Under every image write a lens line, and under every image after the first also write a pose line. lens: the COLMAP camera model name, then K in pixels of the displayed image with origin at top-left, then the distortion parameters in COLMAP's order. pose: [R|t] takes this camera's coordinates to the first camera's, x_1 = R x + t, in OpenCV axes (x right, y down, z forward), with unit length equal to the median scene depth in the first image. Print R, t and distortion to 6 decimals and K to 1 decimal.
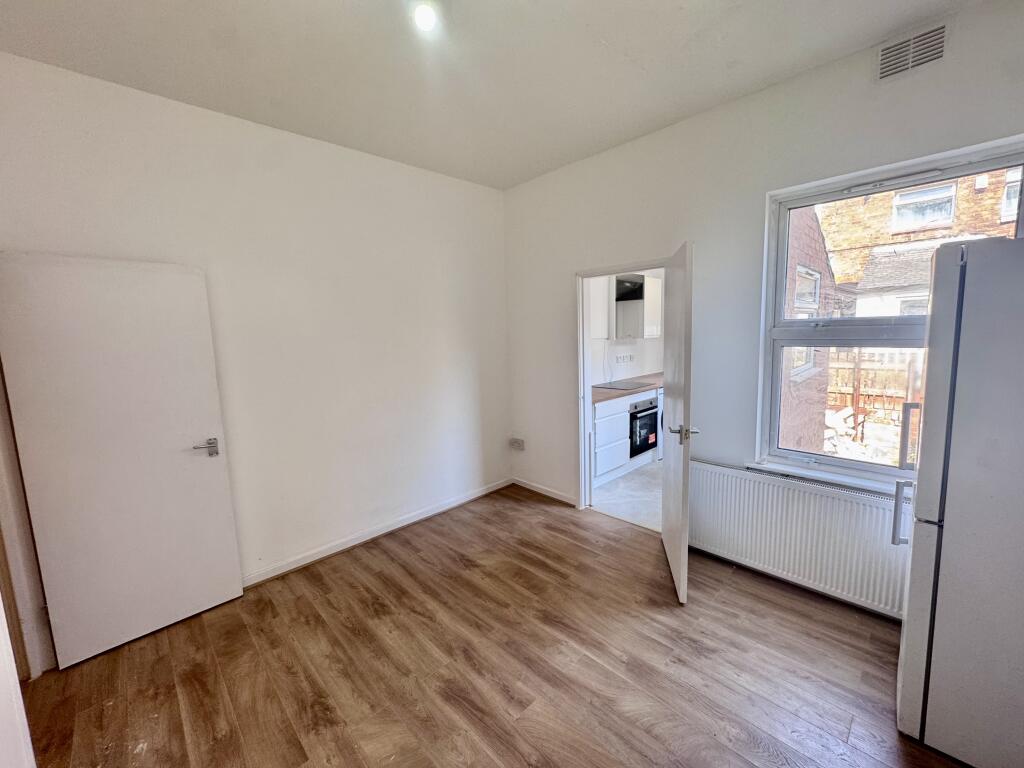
lens RADIAL K [[409.4, 0, 516.2], [0, 409.4, 384.9], [0, 0, 1]] dist [-0.001372, -0.000093]
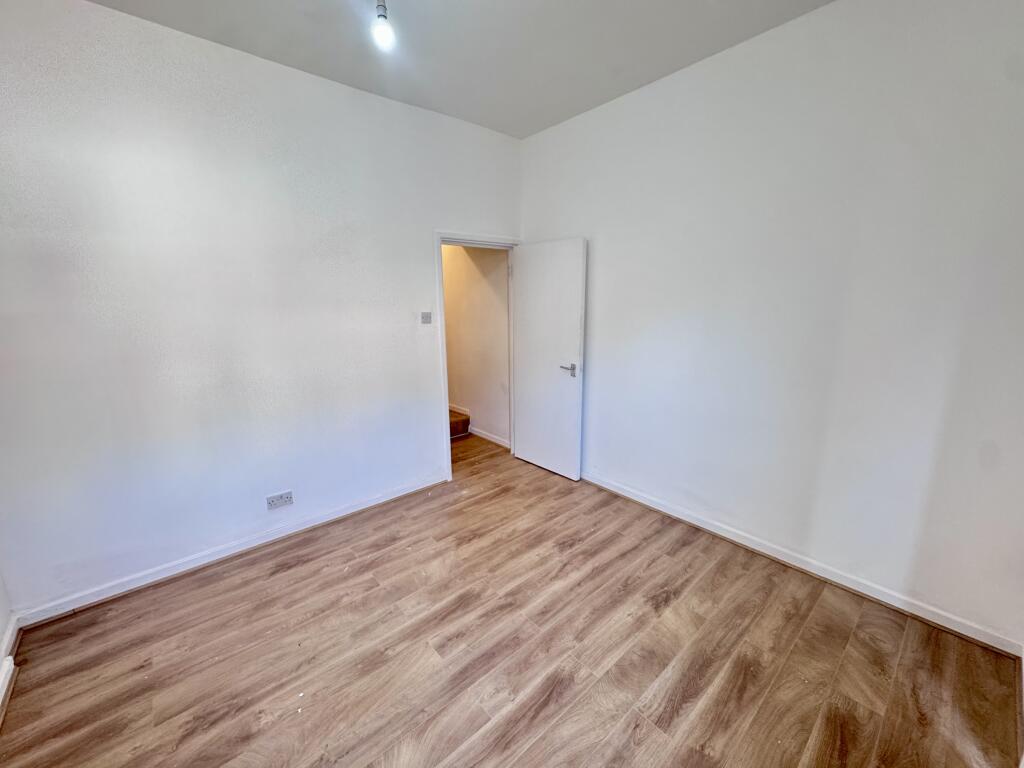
lens RADIAL K [[407.1, 0, 511.6], [0, 407.1, 380.3], [0, 0, 1]] dist [0.000313, 0.000078]
pose [[-0.059286, 0.233786, -0.970479, 0.620794], [-0.116942, 0.963868, 0.239337, -0.124948], [0.991368, 0.127679, -0.029805, 0.793621]]
